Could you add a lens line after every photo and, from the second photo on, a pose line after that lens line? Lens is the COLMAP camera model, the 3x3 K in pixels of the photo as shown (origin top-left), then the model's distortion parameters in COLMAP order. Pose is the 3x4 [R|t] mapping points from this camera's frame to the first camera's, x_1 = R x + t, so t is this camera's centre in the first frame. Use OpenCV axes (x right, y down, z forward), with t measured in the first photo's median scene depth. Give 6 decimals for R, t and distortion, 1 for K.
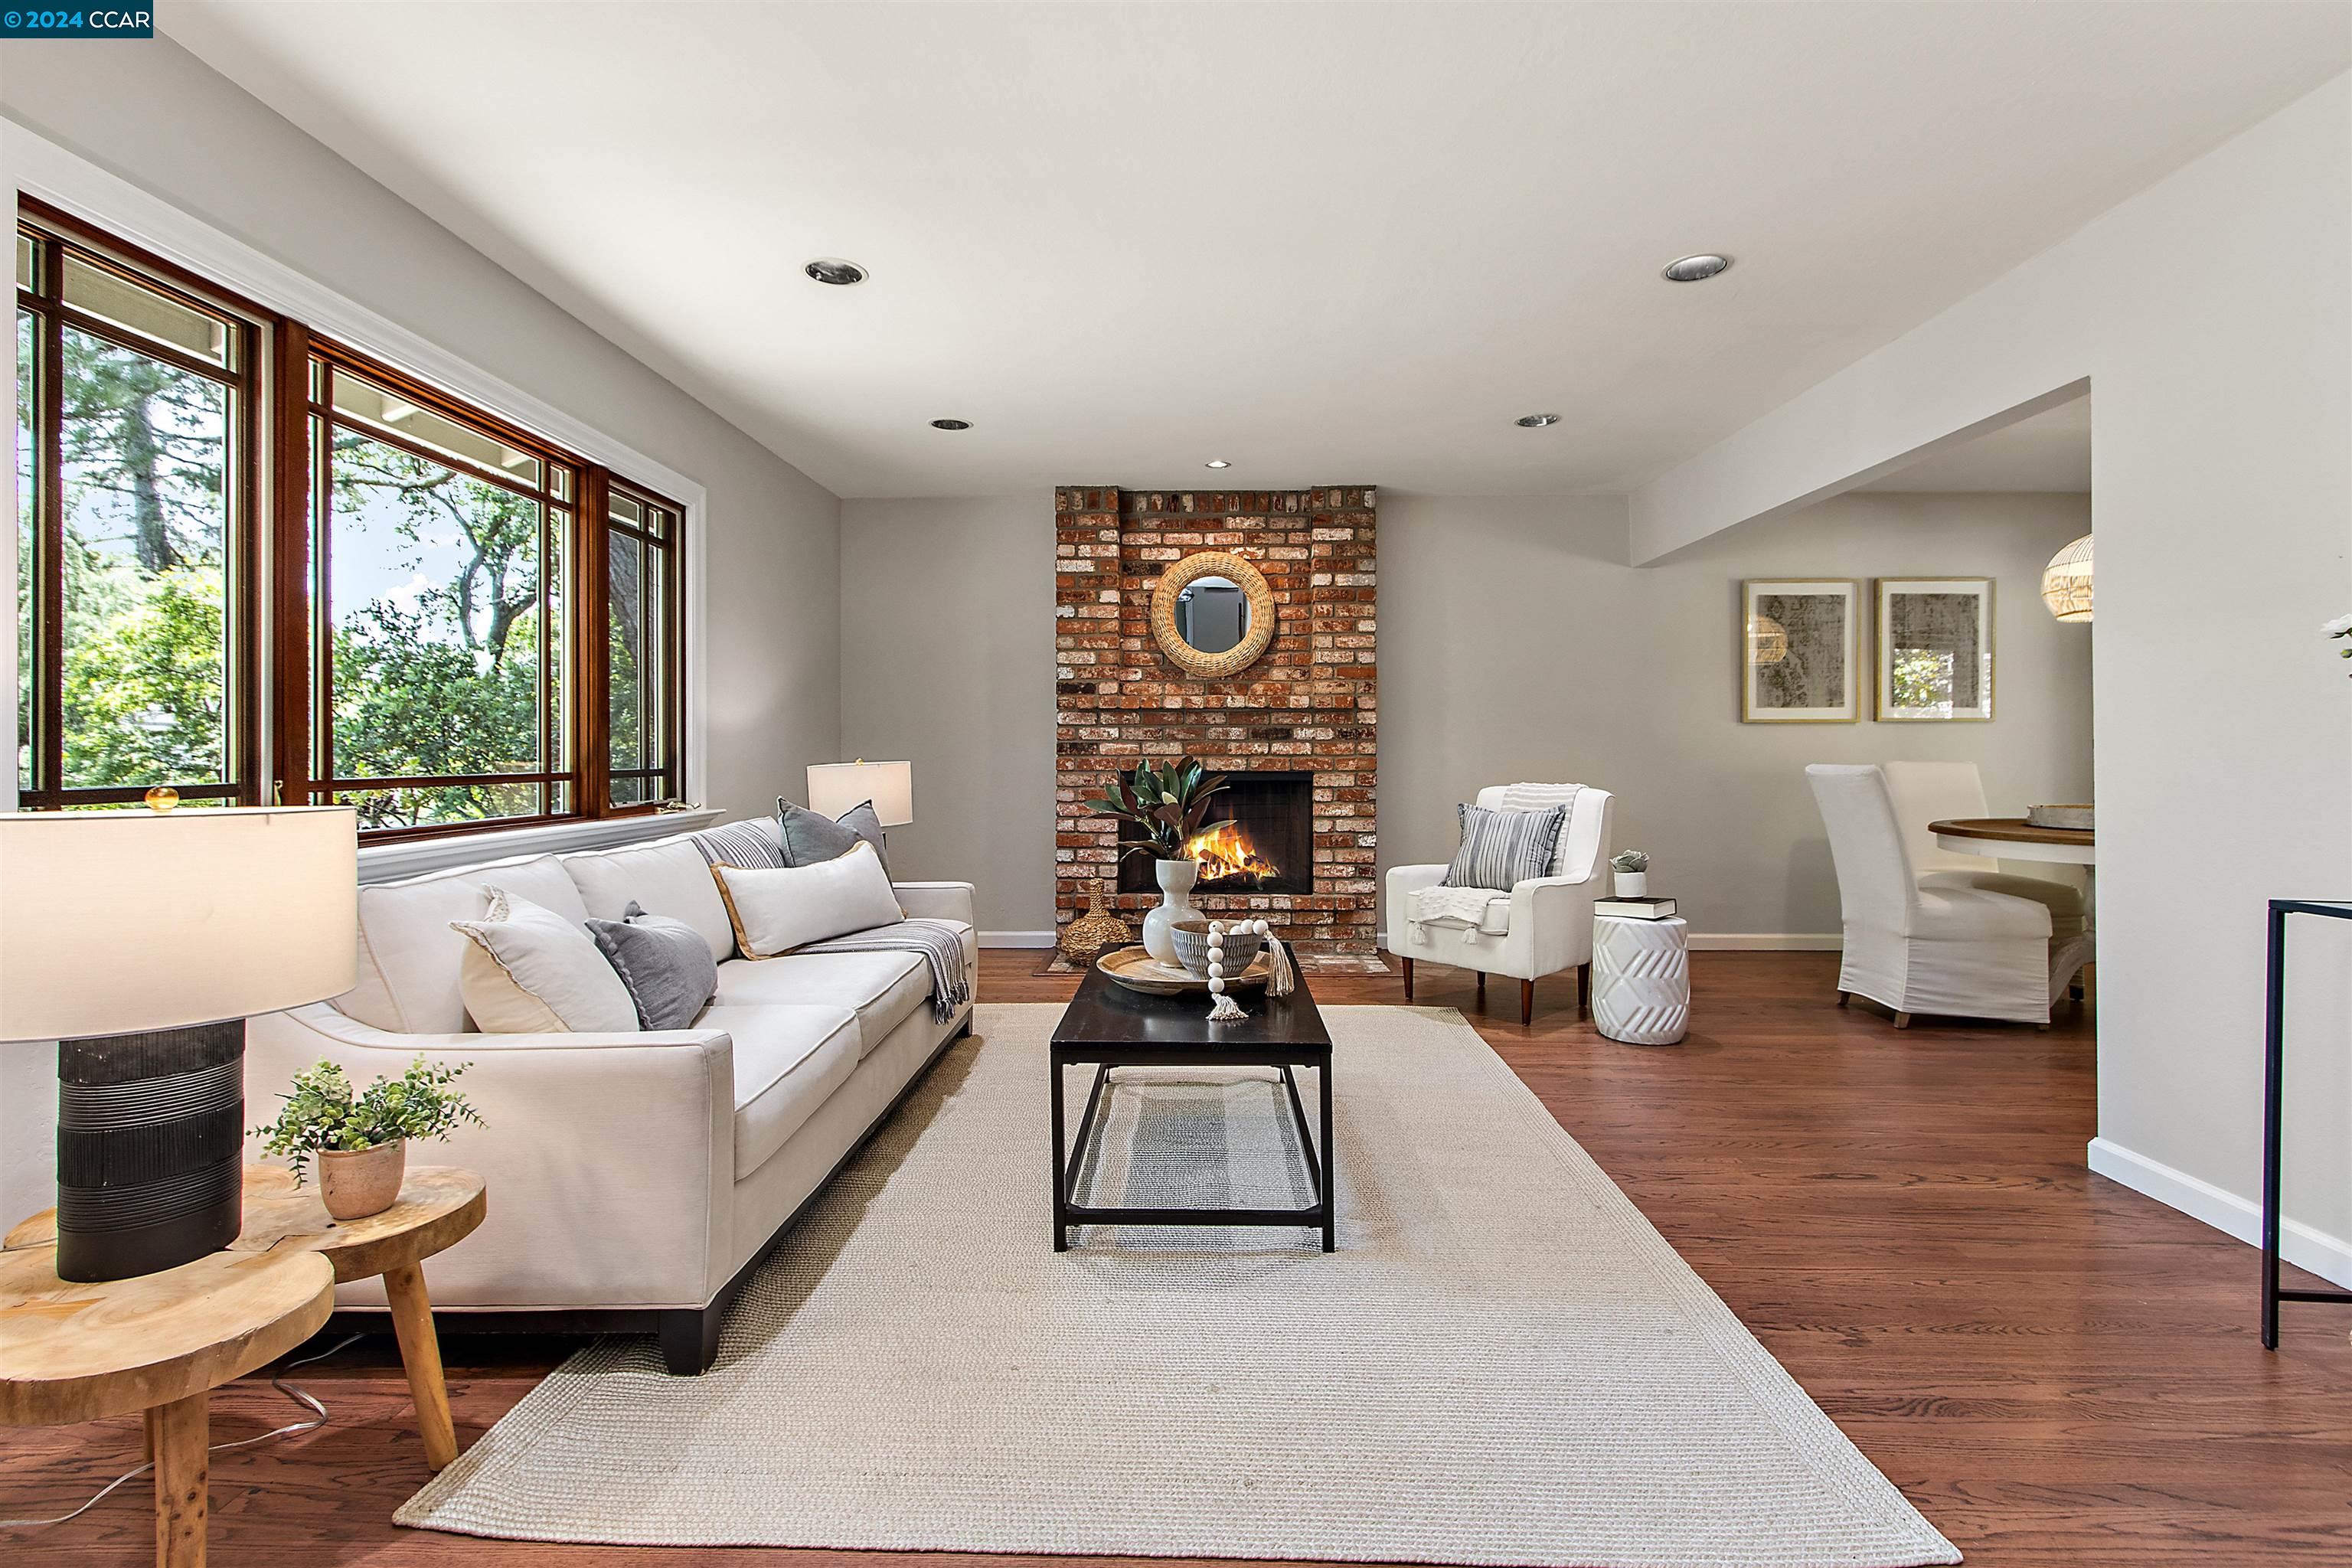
lens RADIAL K [[1085.7, 0, 1178.1], [0, 1085.7, 755.9], [0, 0, 1]] dist [-0.002458, -0.000329]
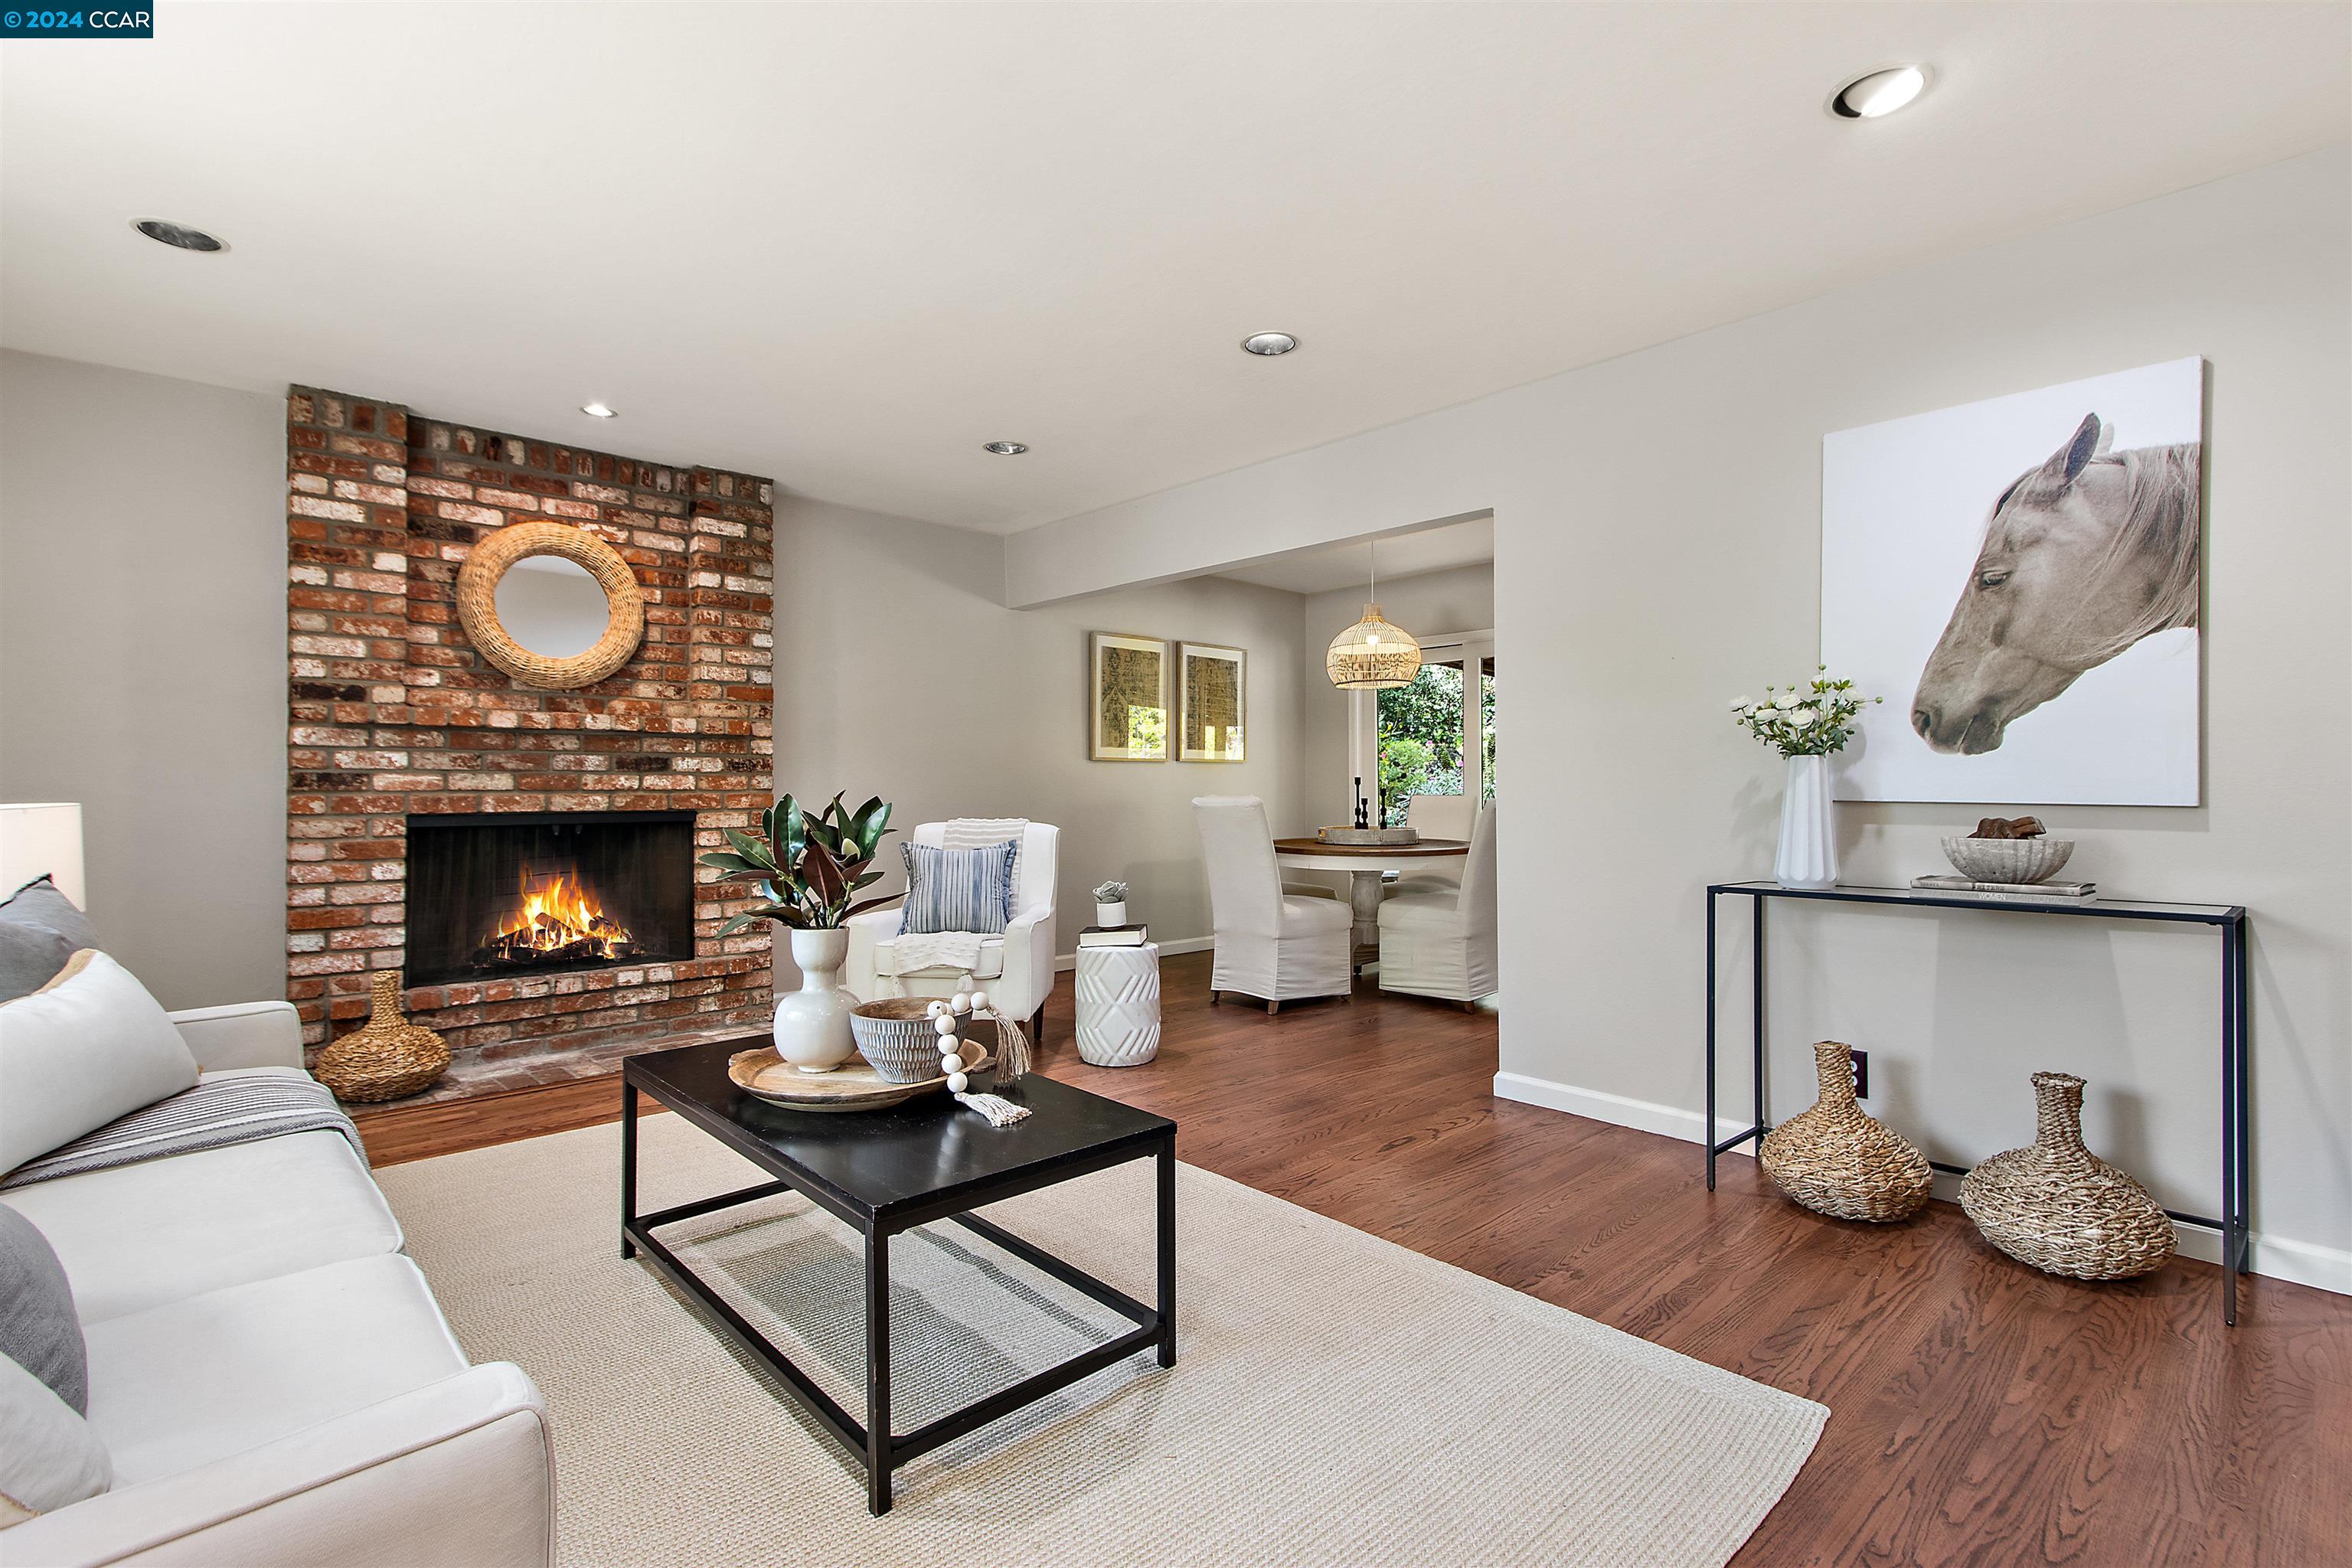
lens RADIAL K [[1077.2, 0, 1182.5], [0, 1077.2, 785.0], [0, 0, 1]] dist [0.005206, 0.000348]
pose [[0.714638, 0.001272, 0.699494, -0.184418], [0.002751, 0.999986, -0.004628, -0.000116], [-0.699489, 0.005231, 0.714624, 0.153502]]
